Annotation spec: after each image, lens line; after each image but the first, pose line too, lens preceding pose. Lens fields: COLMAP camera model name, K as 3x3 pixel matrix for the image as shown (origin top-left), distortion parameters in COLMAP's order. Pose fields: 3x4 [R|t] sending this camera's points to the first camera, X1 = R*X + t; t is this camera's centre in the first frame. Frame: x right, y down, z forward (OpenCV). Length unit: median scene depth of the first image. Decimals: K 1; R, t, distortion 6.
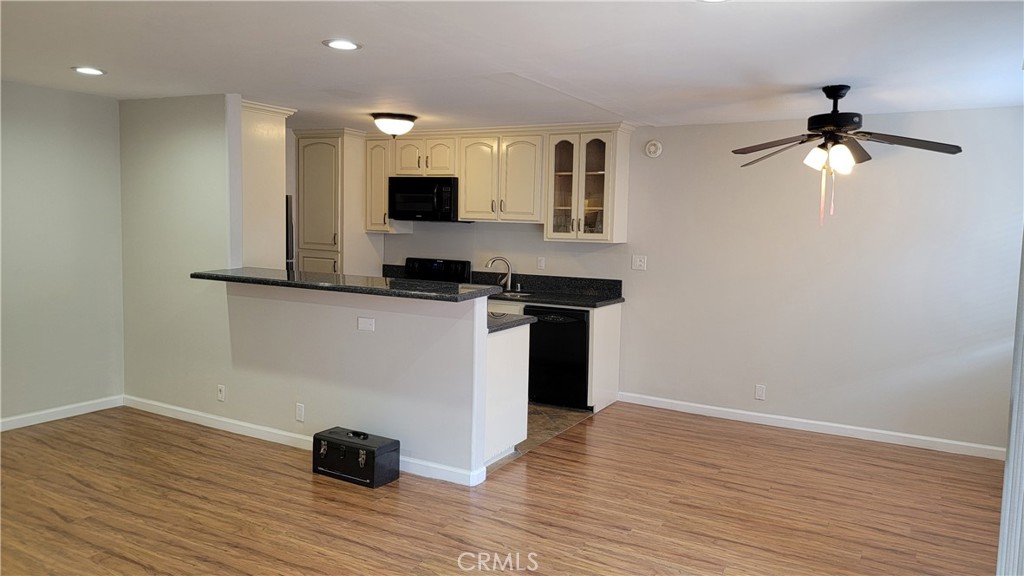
lens RADIAL K [[710.9, 0, 523.7], [0, 710.9, 278.3], [0, 0, 1]] dist [0.076375, -0.045418]
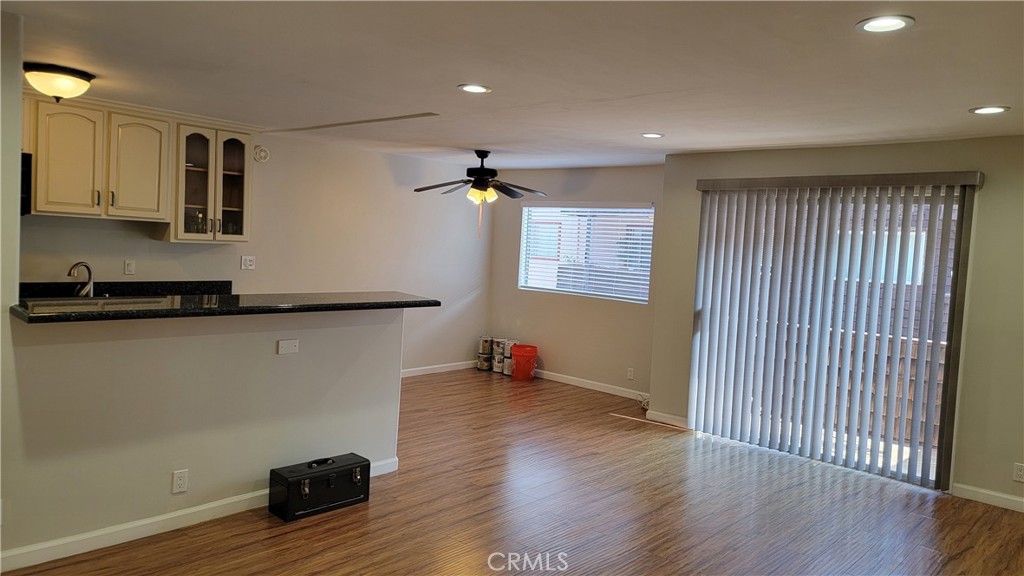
lens RADIAL K [[710.9, 0, 520.8], [0, 710.9, 286.3], [0, 0, 1]] dist [0.076375, -0.045418]
pose [[0.234149, -0.073850, 0.969392, -0.973092], [0.027345, 0.997217, 0.069364, -0.063164], [-0.971816, 0.010267, 0.235516, 0.478010]]
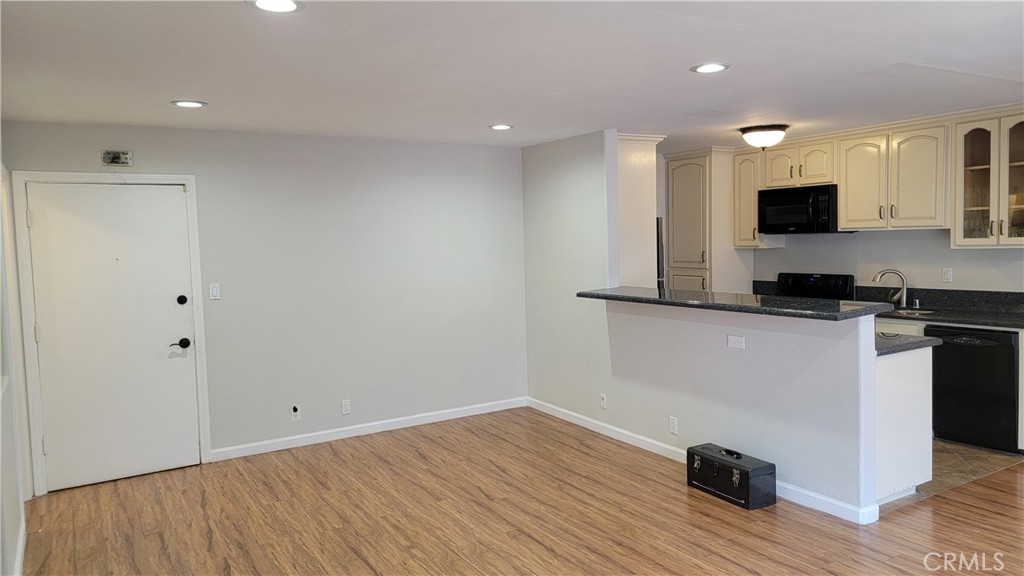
lens RADIAL K [[710.9, 0, 518.9], [0, 710.9, 283.8], [0, 0, 1]] dist [0.076375, -0.045418]
pose [[0.871321, -0.018867, -0.490350, 0.004791], [0.011985, 0.999781, -0.017171, -0.002952], [0.490567, 0.009084, 0.871356, -0.013351]]
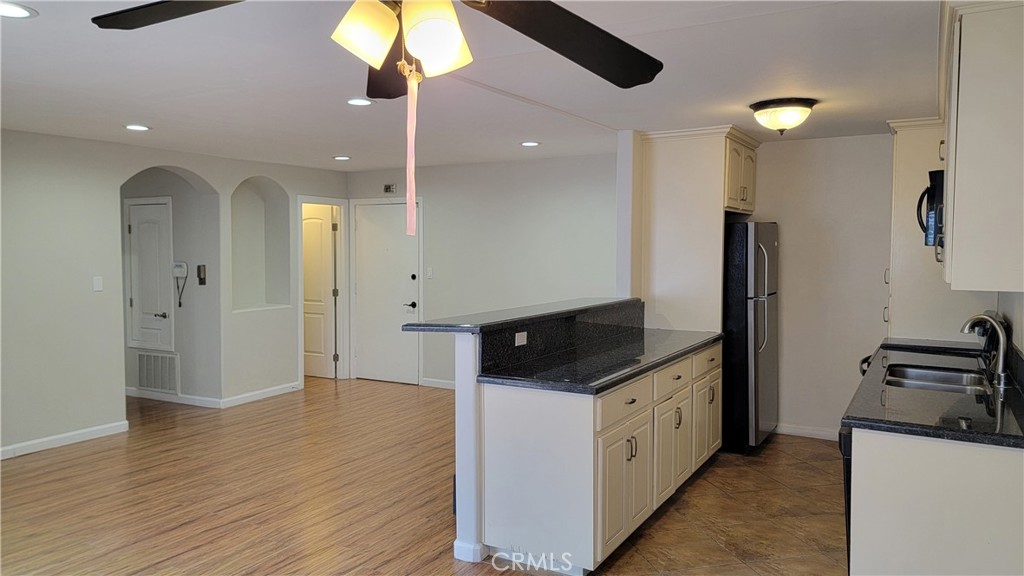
lens RADIAL K [[710.9, 0, 515.3], [0, 710.9, 276.8], [0, 0, 1]] dist [0.076375, -0.045418]
pose [[-0.018489, 0.017974, -0.999667, 0.681777], [-0.082948, 0.996364, 0.019449, -0.054933], [0.996382, 0.083280, -0.016930, 0.935568]]
